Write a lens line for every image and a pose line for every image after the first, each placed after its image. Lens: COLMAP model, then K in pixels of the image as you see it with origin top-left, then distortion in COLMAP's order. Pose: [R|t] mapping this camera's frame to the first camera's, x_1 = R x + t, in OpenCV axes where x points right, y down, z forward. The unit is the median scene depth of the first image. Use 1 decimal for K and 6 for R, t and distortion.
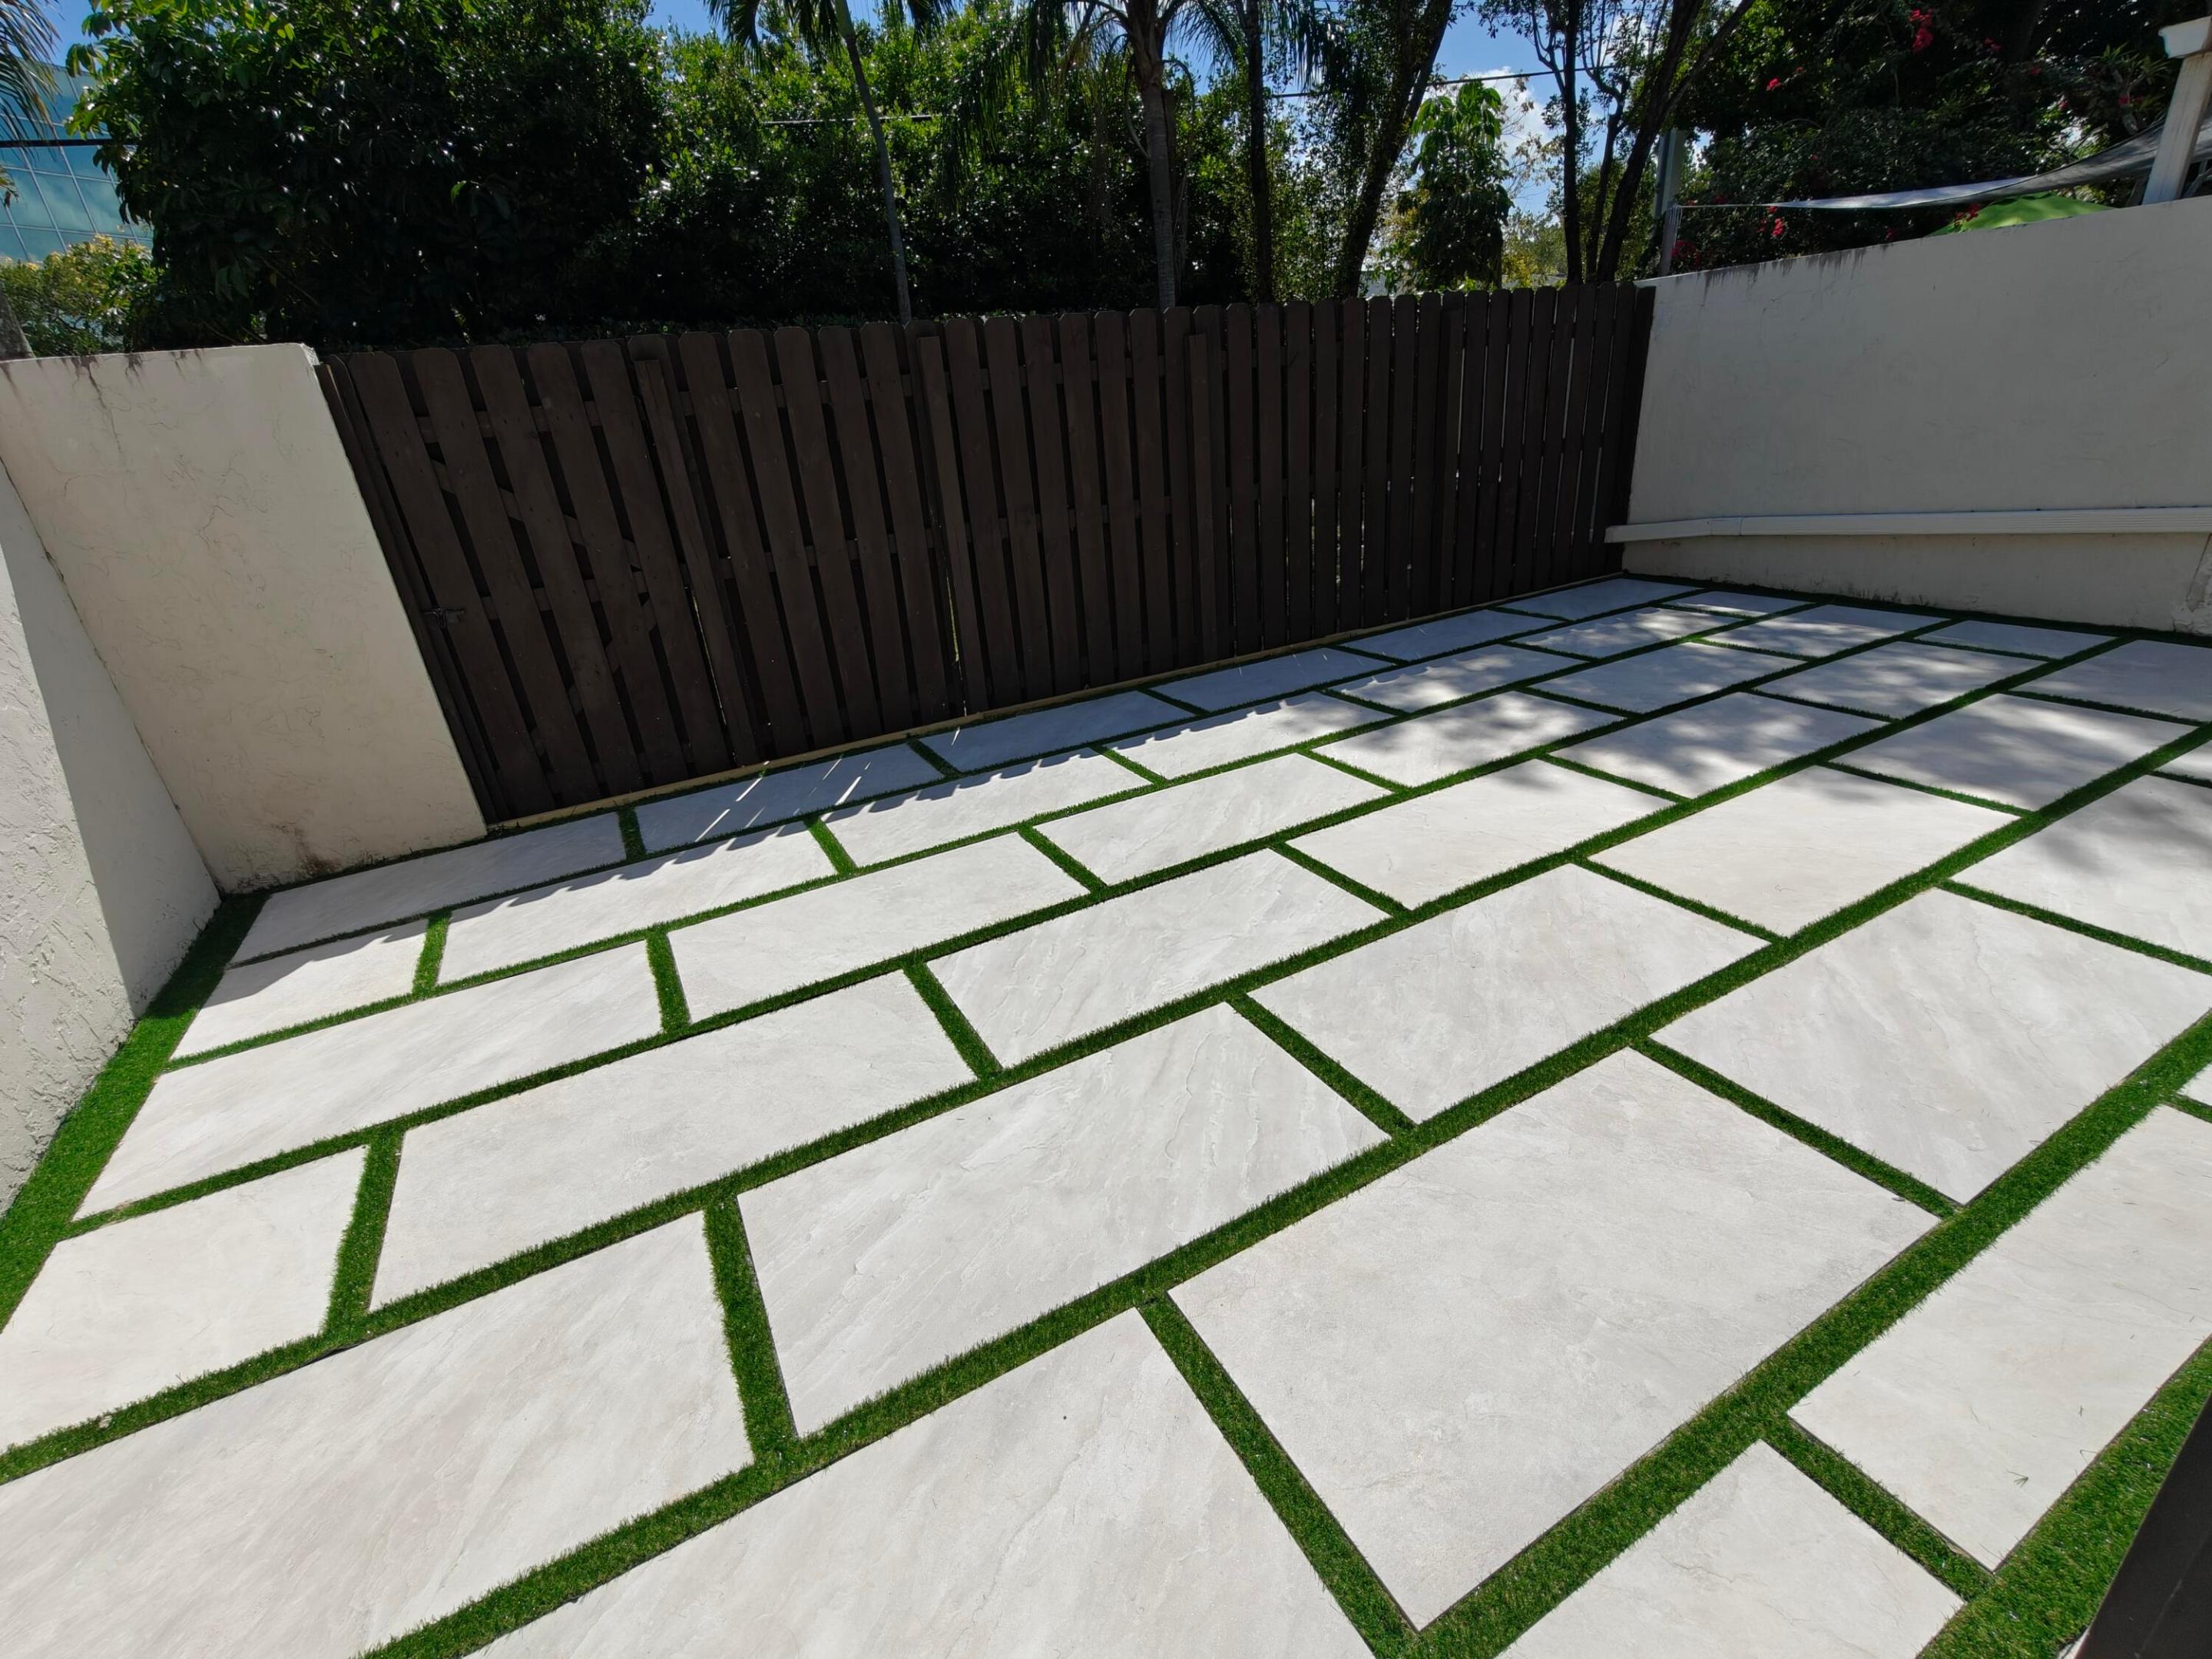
lens RADIAL K [[990.0, 0, 1106.0], [0, 990.0, 829.5], [0, 0, 1]] dist [0.004447, -0.001483]
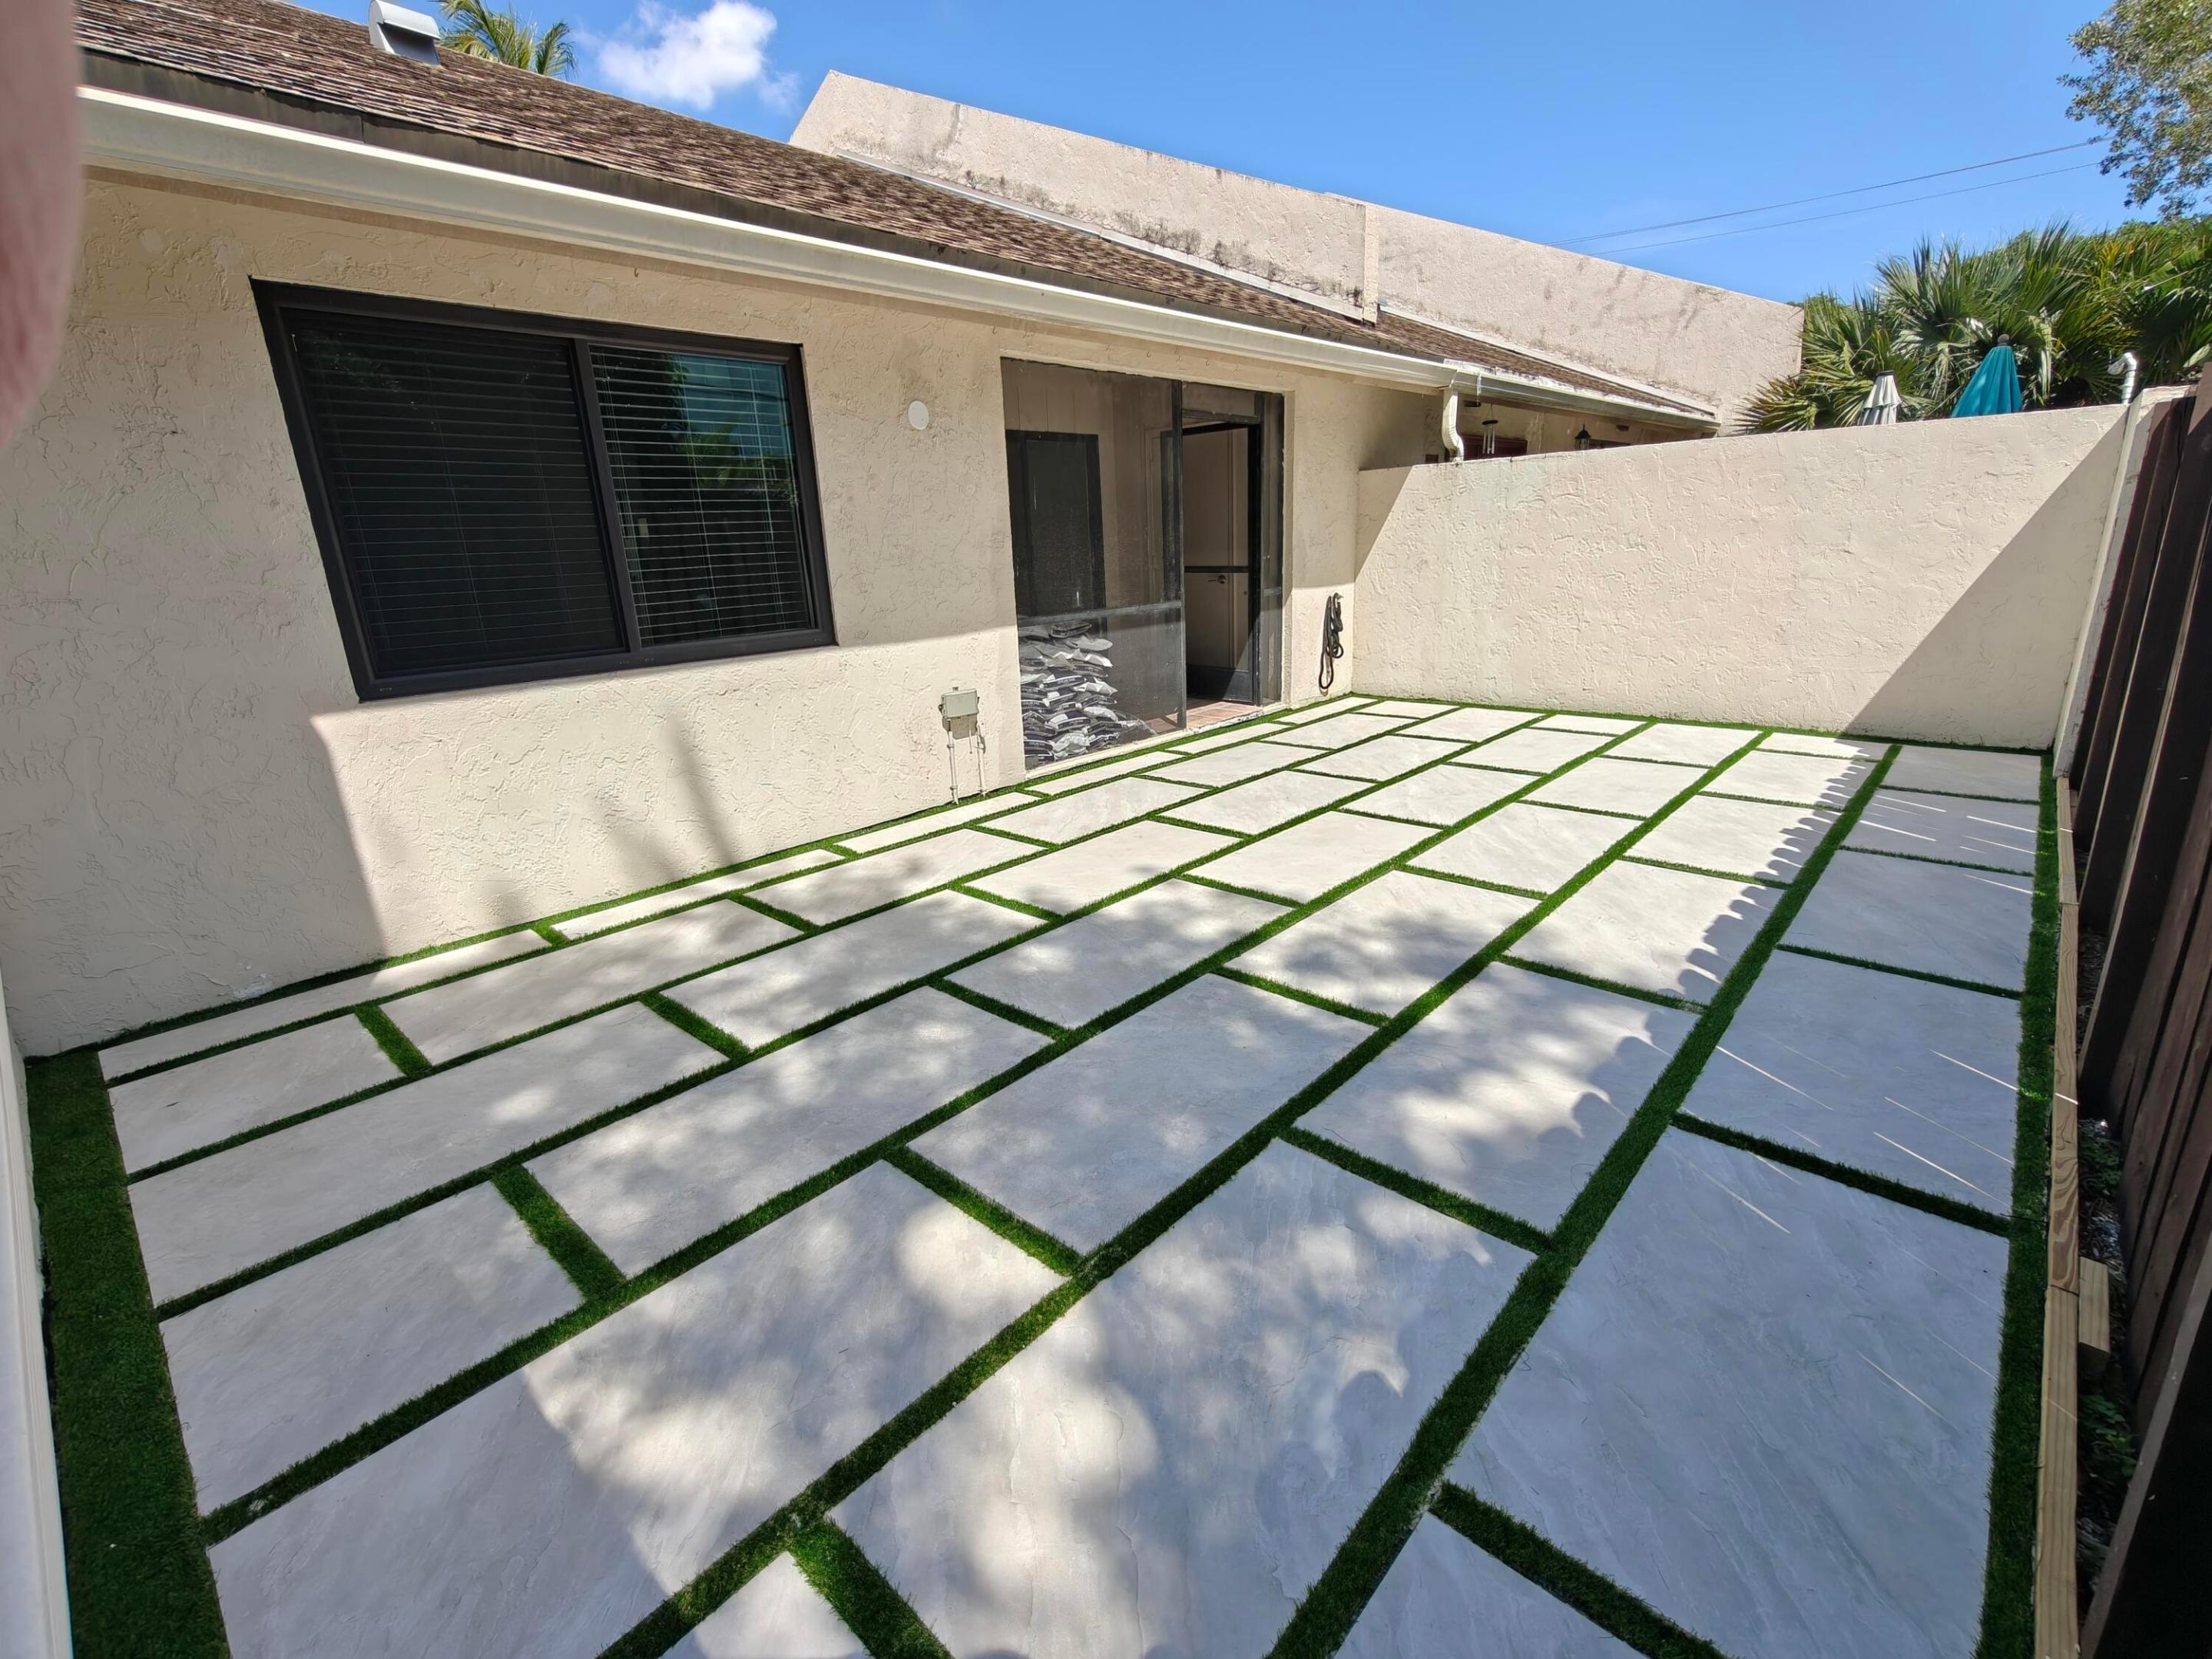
lens RADIAL K [[990.0, 0, 1106.0], [0, 990.0, 829.5], [0, 0, 1]] dist [0.004447, -0.001483]
pose [[-0.935663, 0.212852, -0.281476, 0.793527], [-0.022124, 0.760670, 0.648761, -0.685291], [0.352201, 0.613249, -0.707022, 1.423639]]
